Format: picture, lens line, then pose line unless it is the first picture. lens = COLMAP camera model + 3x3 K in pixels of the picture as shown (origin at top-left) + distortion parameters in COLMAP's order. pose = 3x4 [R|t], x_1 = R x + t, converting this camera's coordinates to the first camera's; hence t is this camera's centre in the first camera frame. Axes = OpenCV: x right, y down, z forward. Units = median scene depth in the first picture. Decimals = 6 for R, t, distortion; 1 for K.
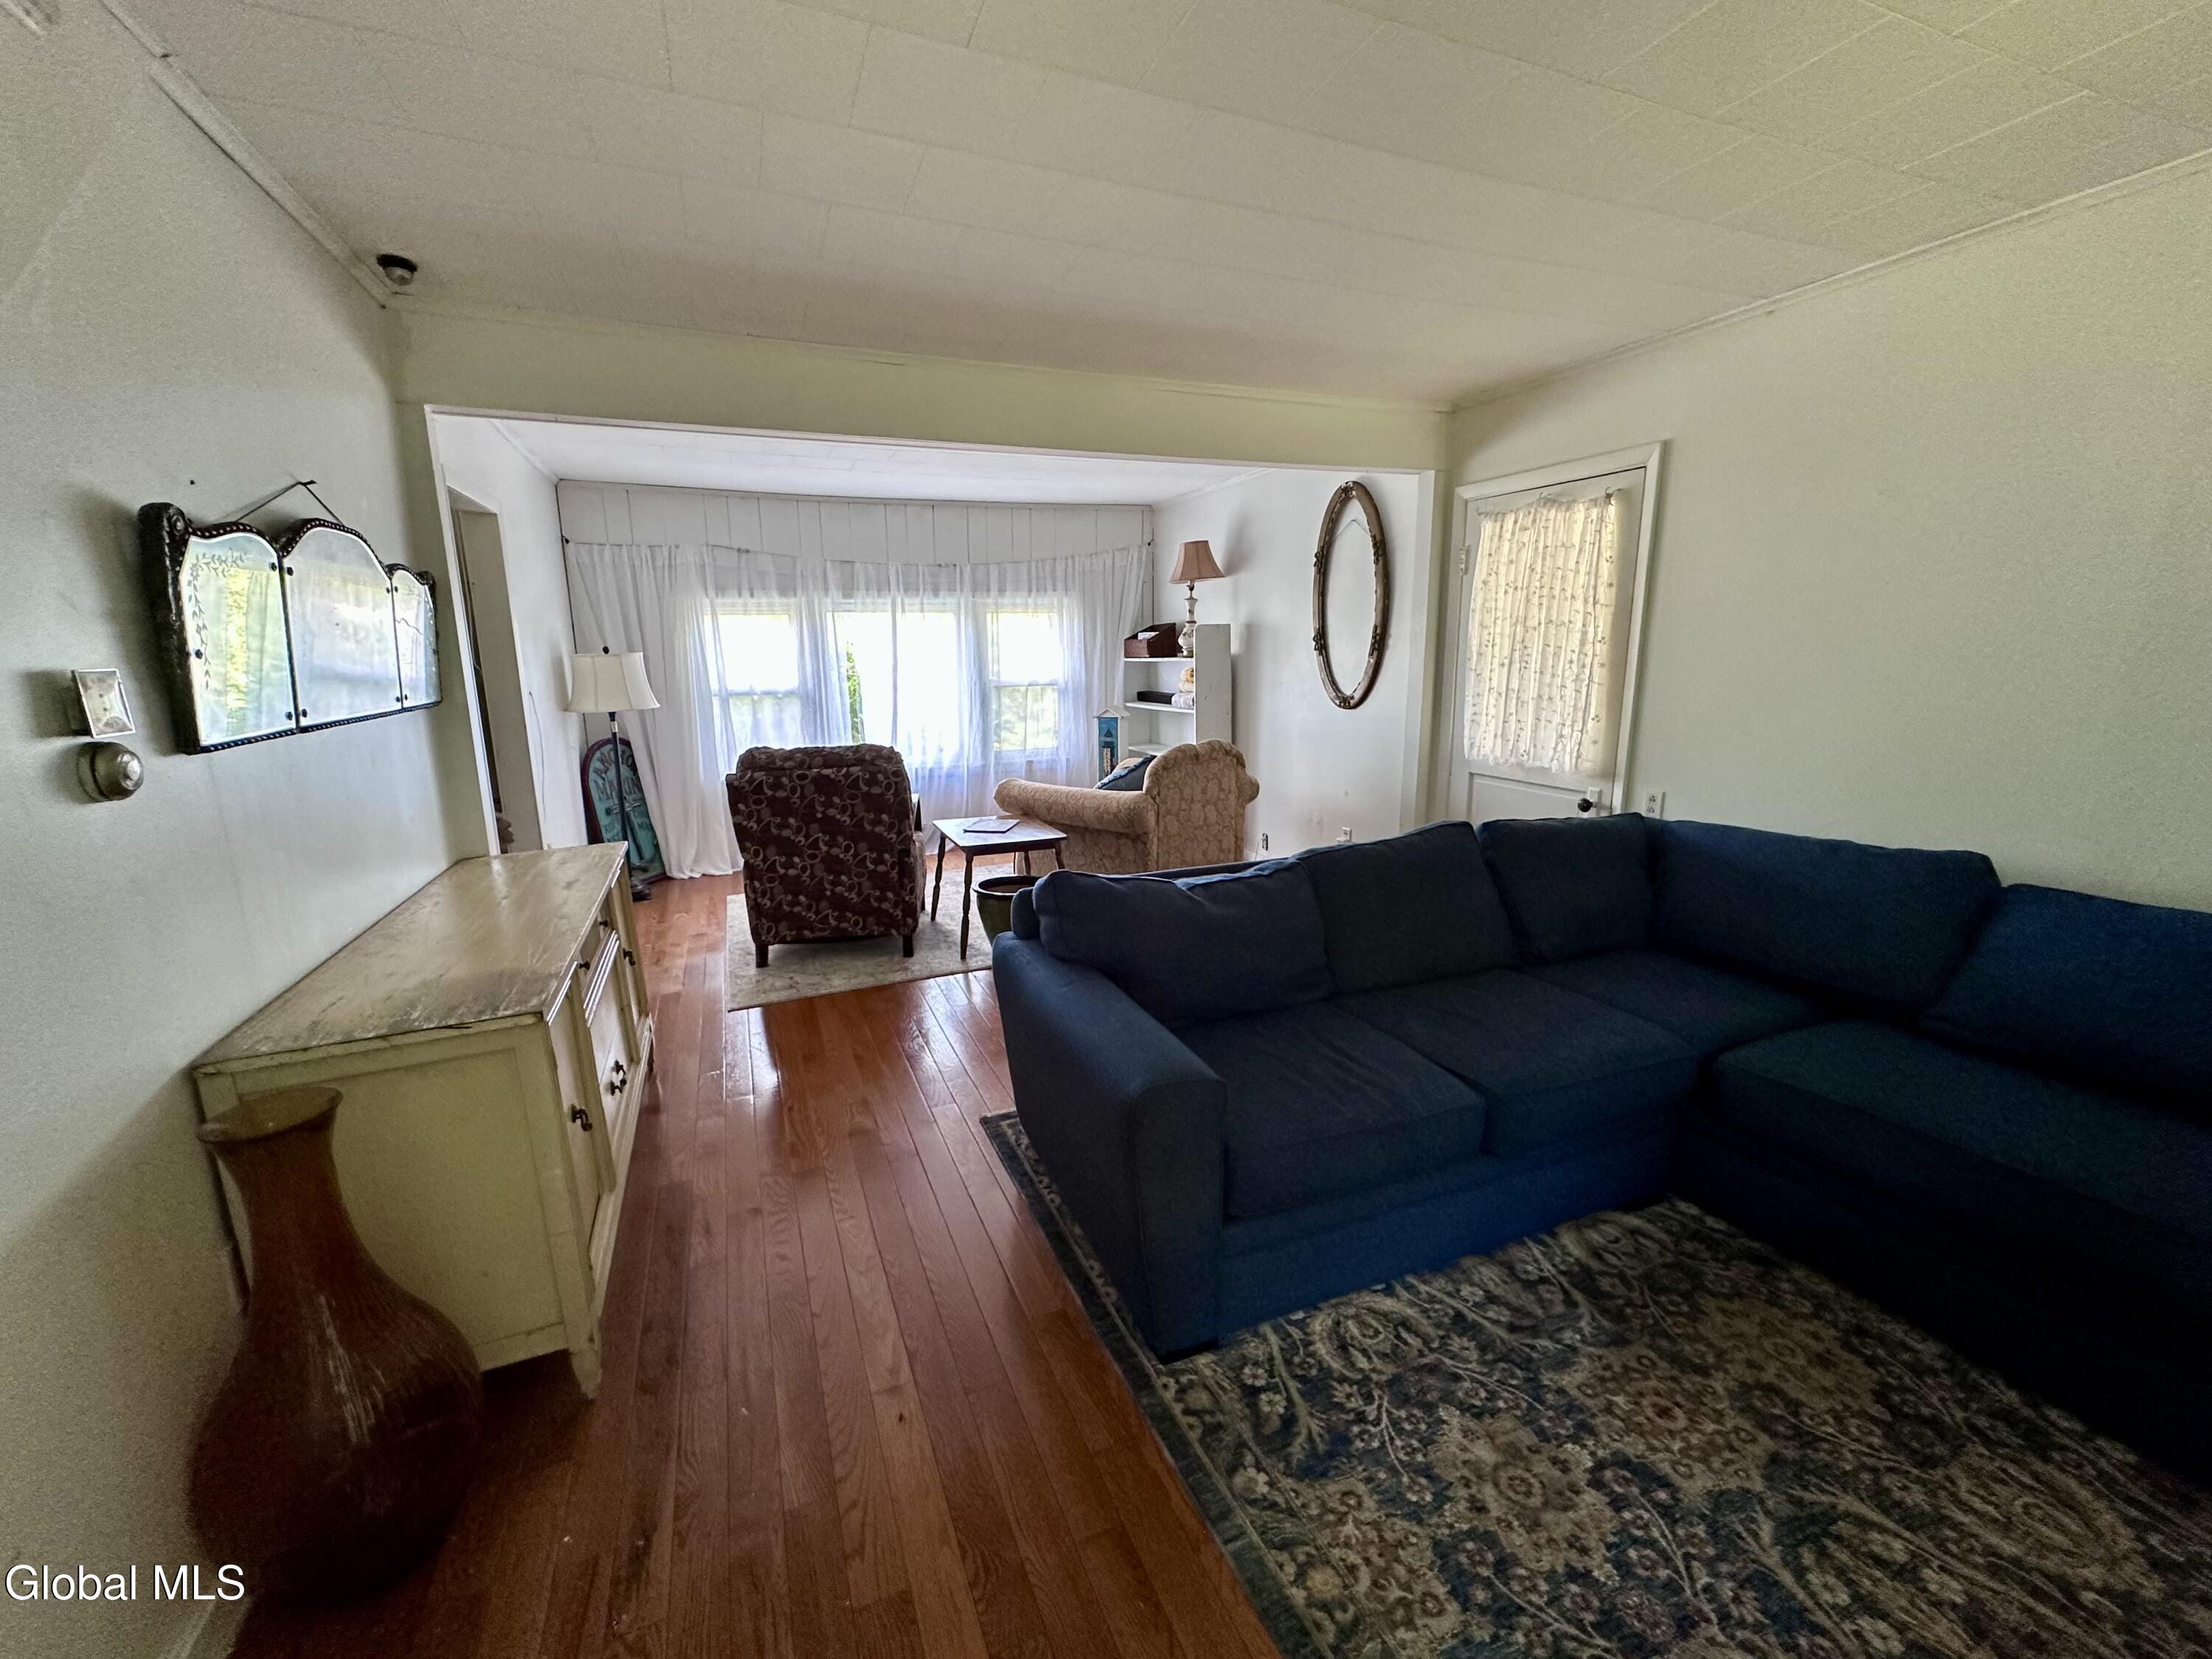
lens RADIAL K [[886.2, 0, 1106.0], [0, 886.2, 829.5], [0, 0, 1]] dist [-0.003223, 0.000641]
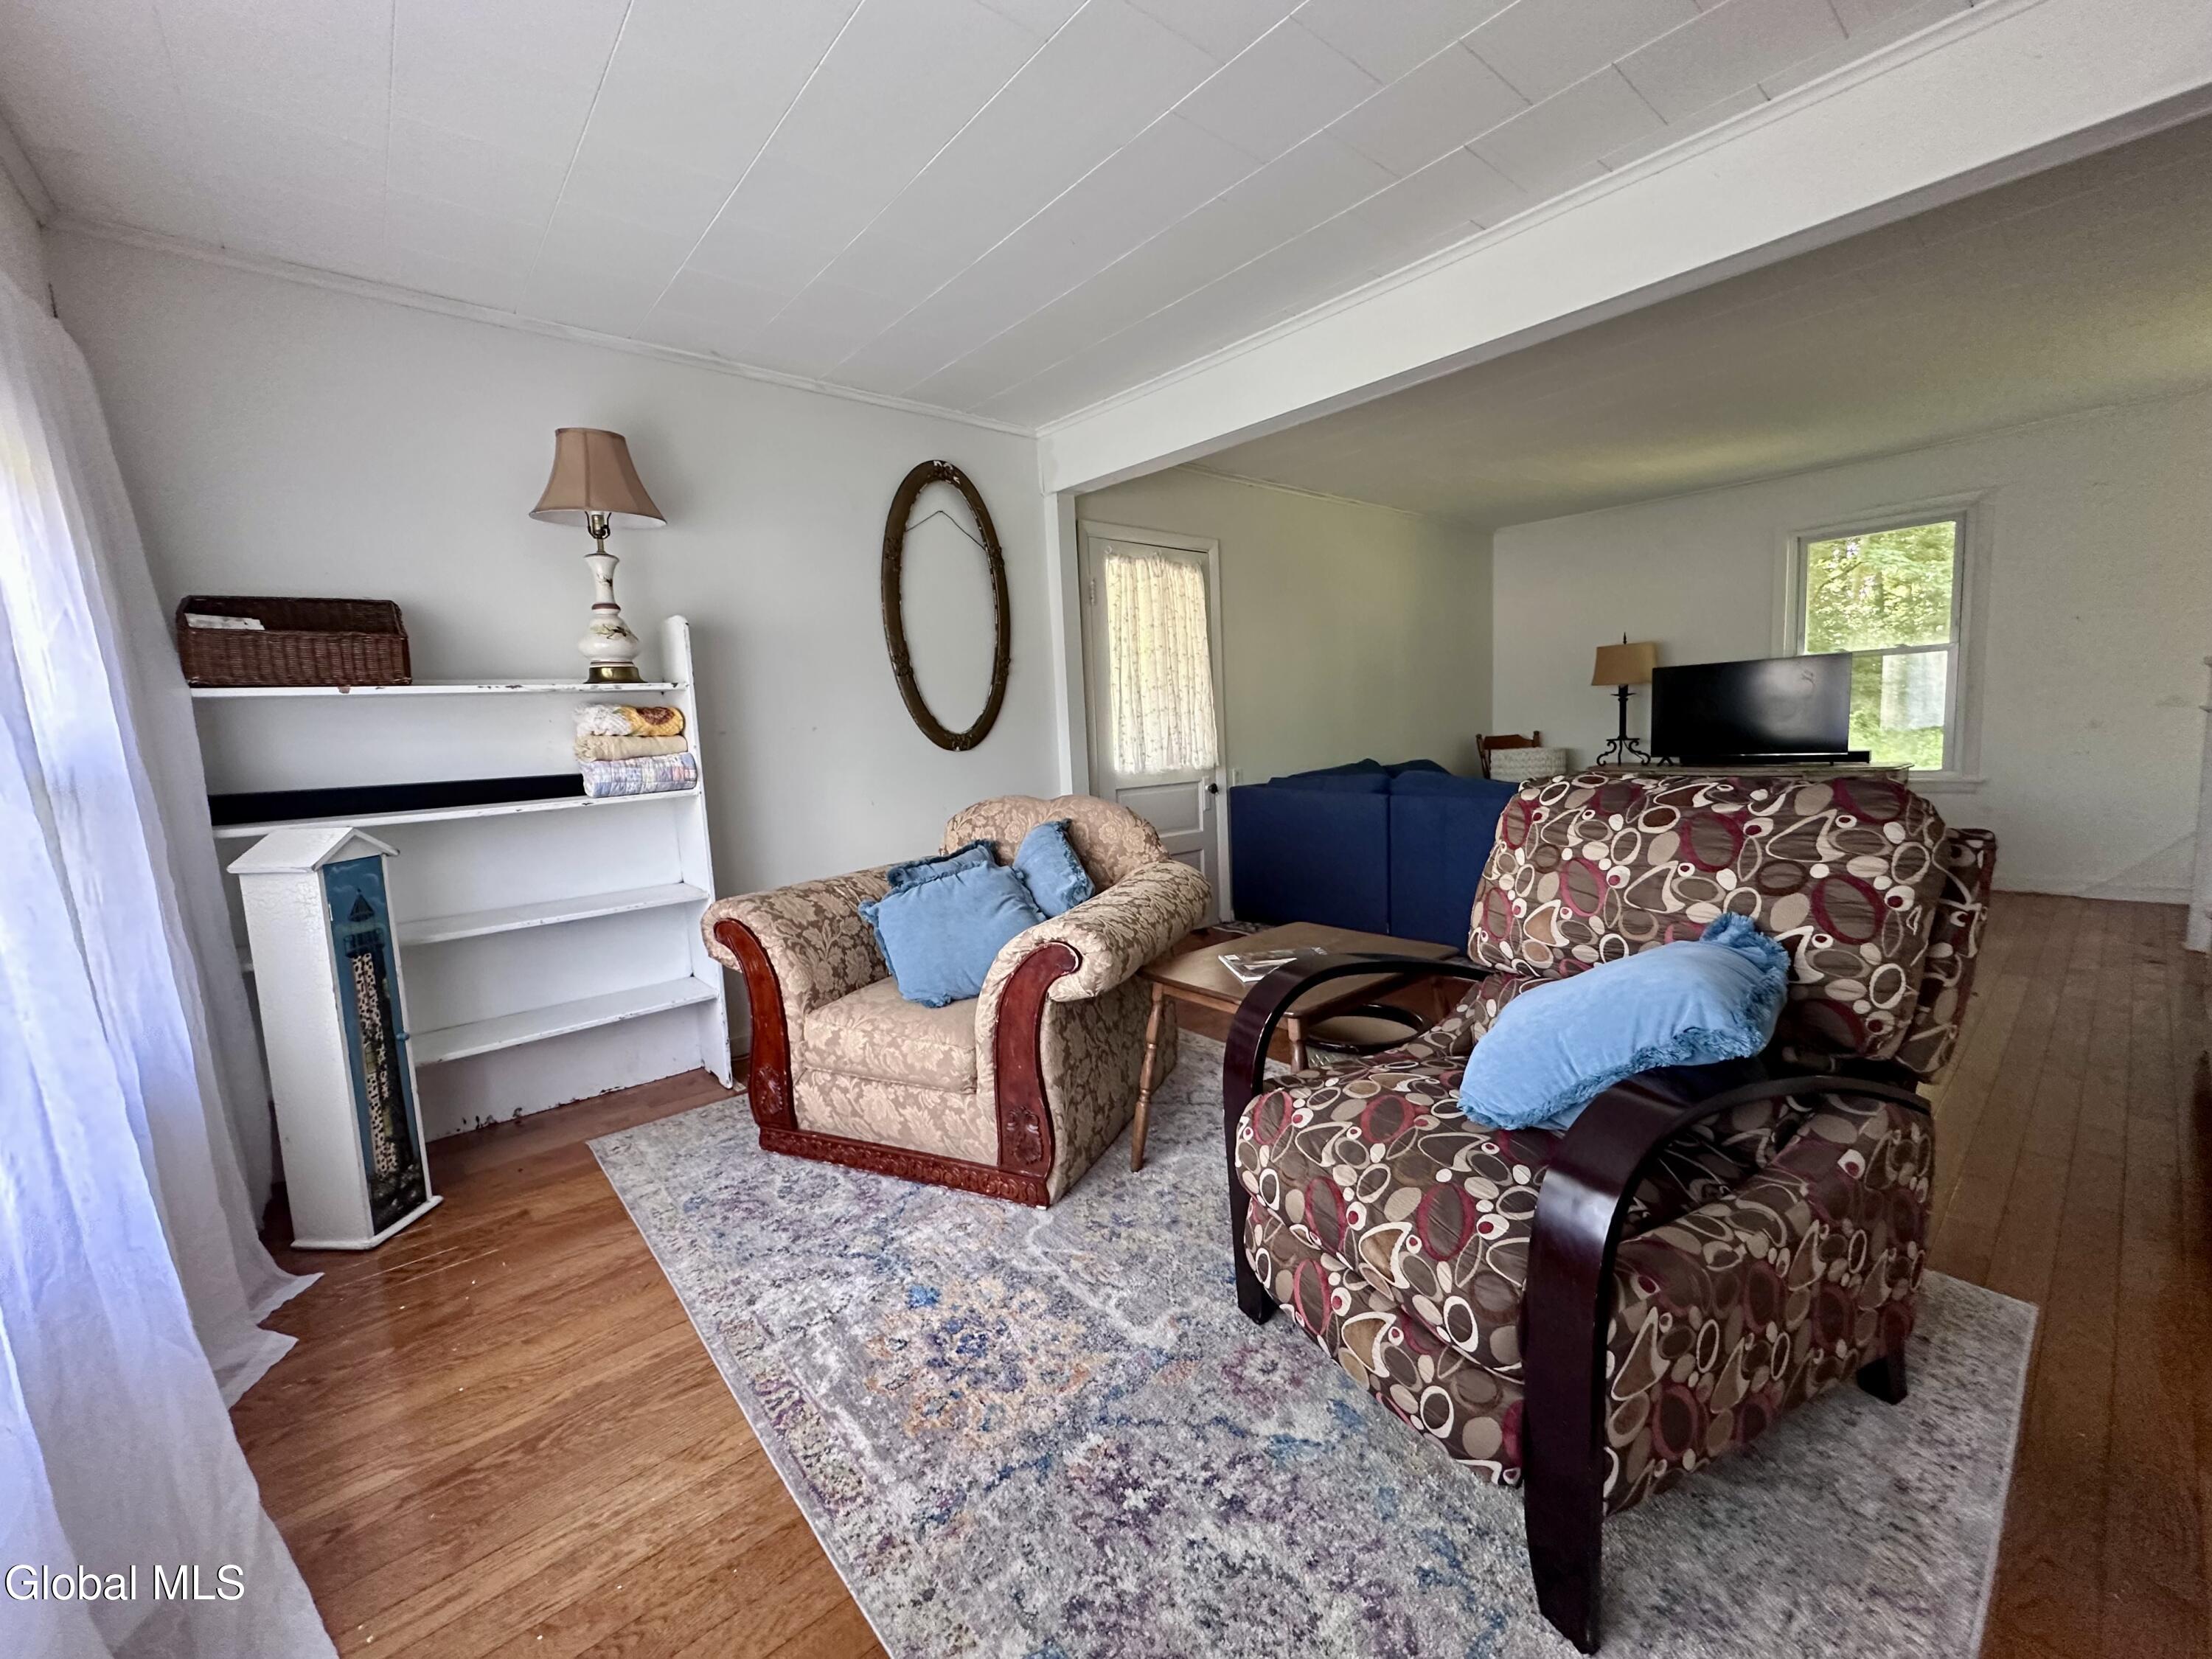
lens RADIAL K [[886.2, 0, 1106.0], [0, 886.2, 829.5], [0, 0, 1]] dist [-0.003223, 0.000641]
pose [[-0.301858, -0.085980, 0.949468, -0.667750], [0.241830, 0.956445, 0.163495, -0.214592], [-0.922171, 0.278962, -0.267918, 1.441748]]
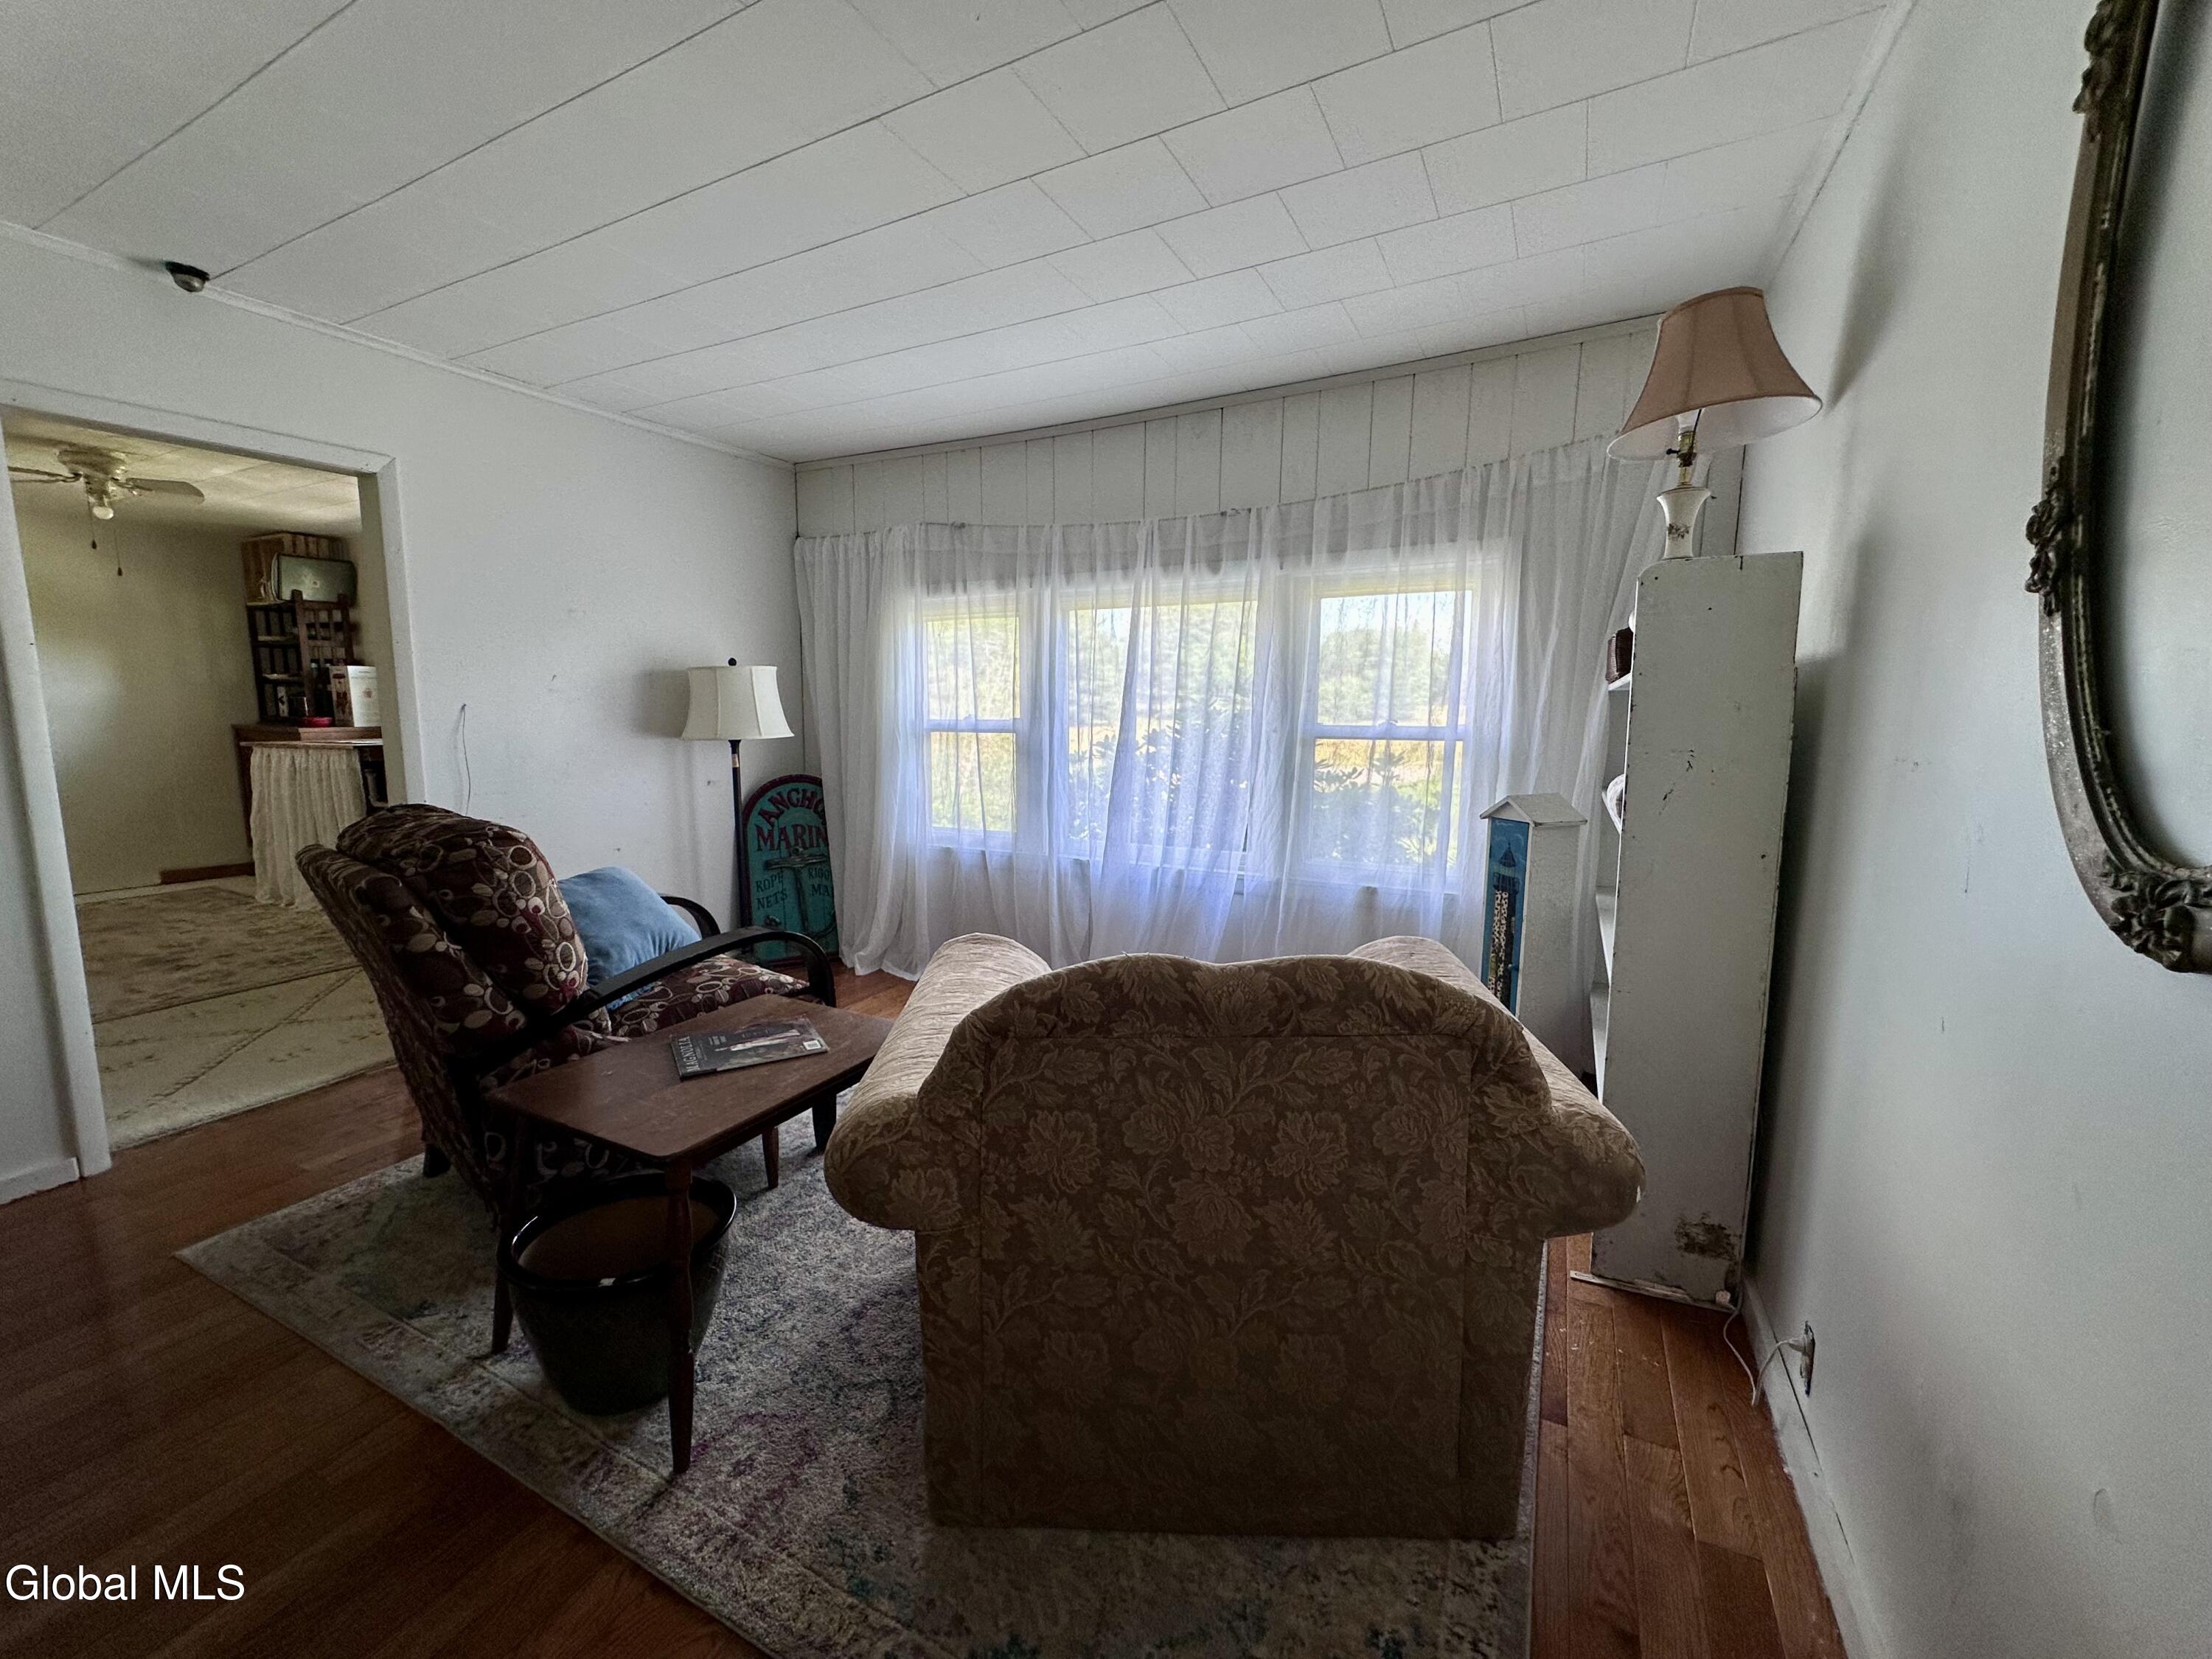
lens RADIAL K [[886.2, 0, 1106.0], [0, 886.2, 829.5], [0, 0, 1]] dist [-0.003223, 0.000641]
pose [[0.640002, 0.122647, -0.758522, 0.346787], [-0.166406, 0.985874, 0.019003, -0.170512], [0.750138, 0.114061, 0.651370, 1.009161]]
